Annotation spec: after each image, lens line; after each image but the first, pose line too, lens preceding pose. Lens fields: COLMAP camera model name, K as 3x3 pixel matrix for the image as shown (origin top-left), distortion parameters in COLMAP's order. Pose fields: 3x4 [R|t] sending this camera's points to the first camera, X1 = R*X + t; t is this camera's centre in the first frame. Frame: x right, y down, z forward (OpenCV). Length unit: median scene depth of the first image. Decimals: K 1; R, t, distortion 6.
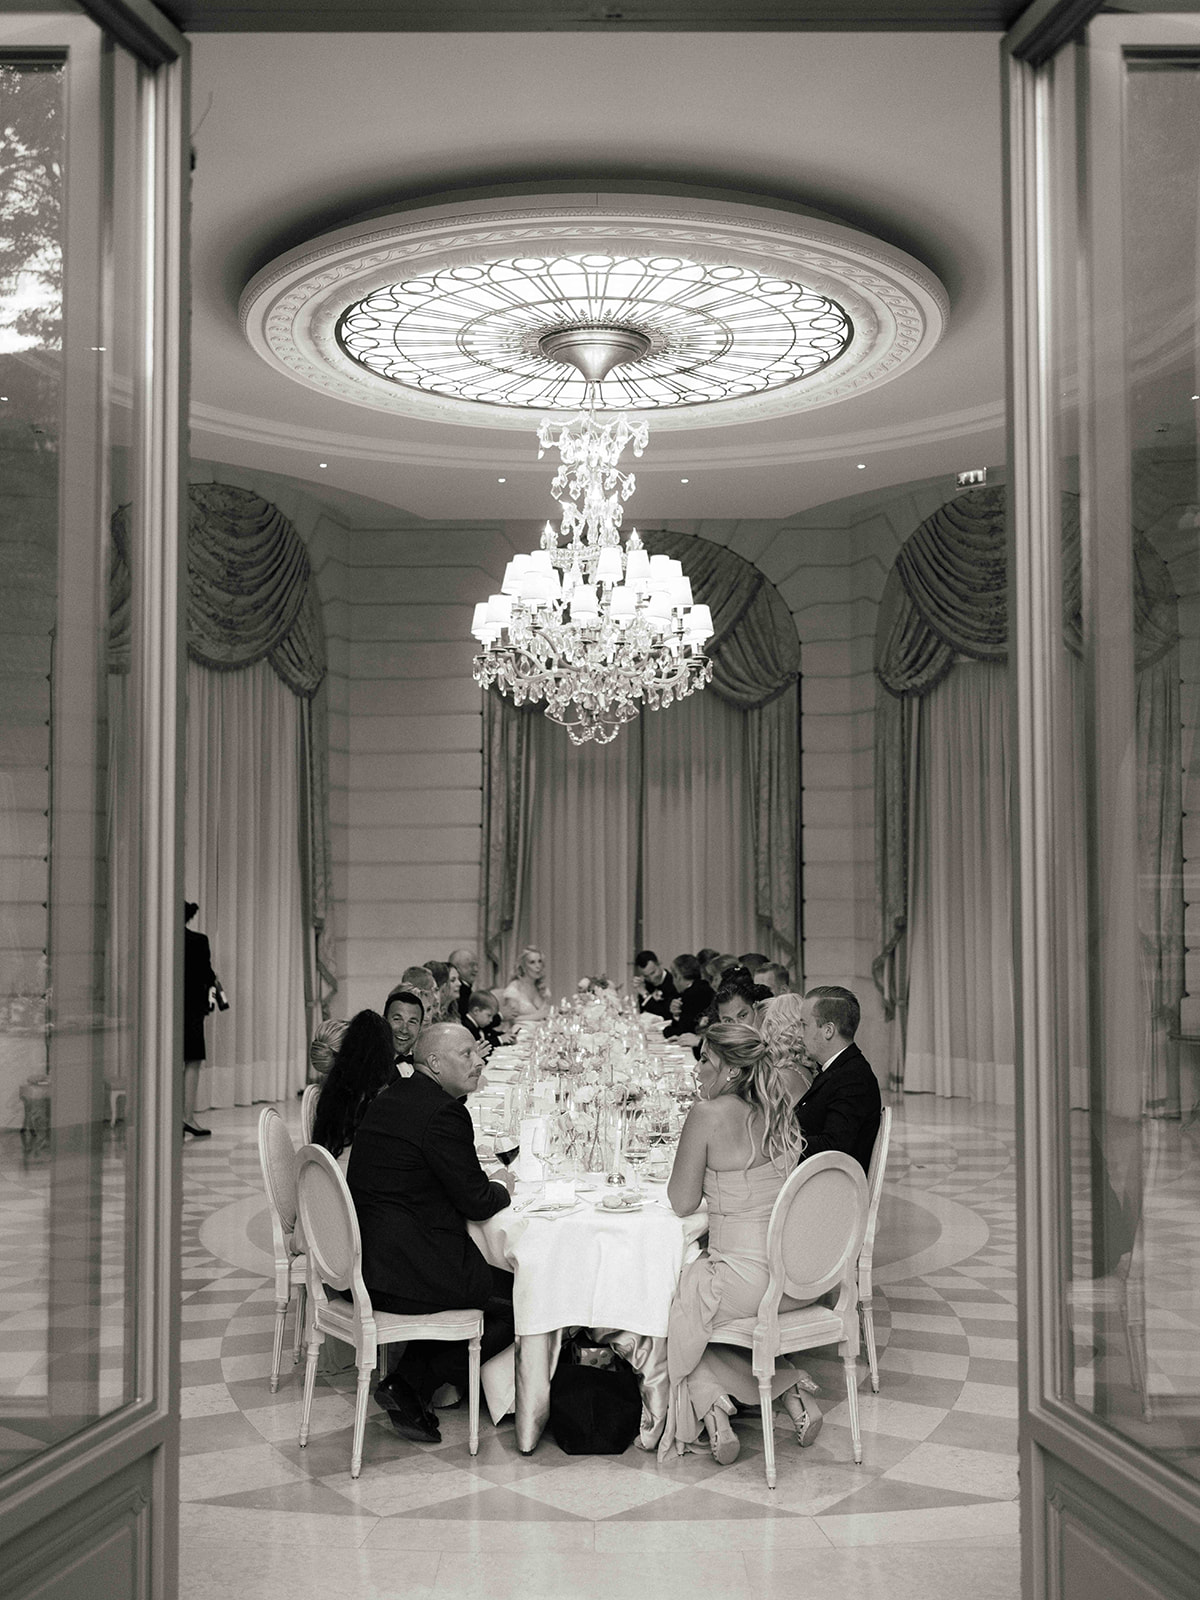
lens RADIAL K [[1643.4, 0, 602.2], [0, 1643.4, 810.4], [0, 0, 1]] dist [0.045823, 0.000000]
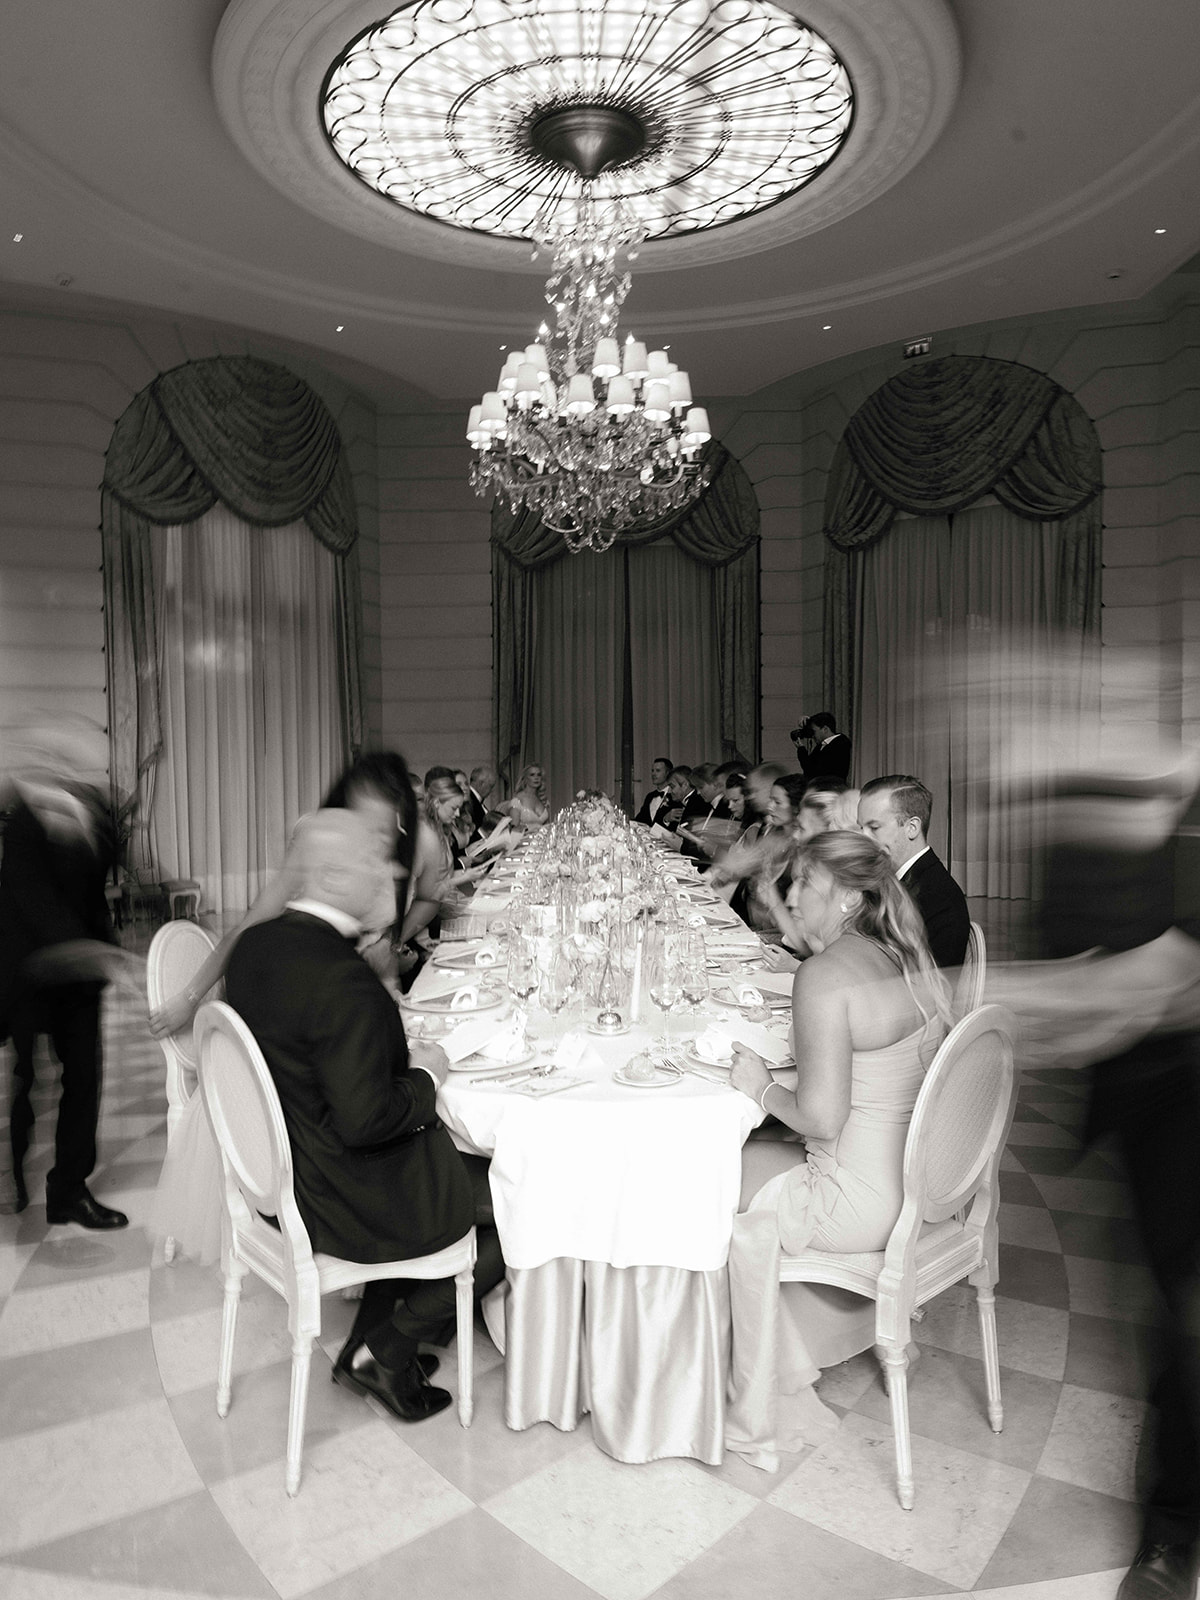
lens RADIAL K [[1130.4, 0, 599.9], [0, 1130.4, 798.5], [0, 0, 1]] dist [0.041182, -0.000419]
pose [[0.999915, -0.007766, 0.010462, -0.005109], [0.006697, 0.995103, 0.098615, 0.026219], [-0.011177, -0.098536, 0.995071, 0.188242]]
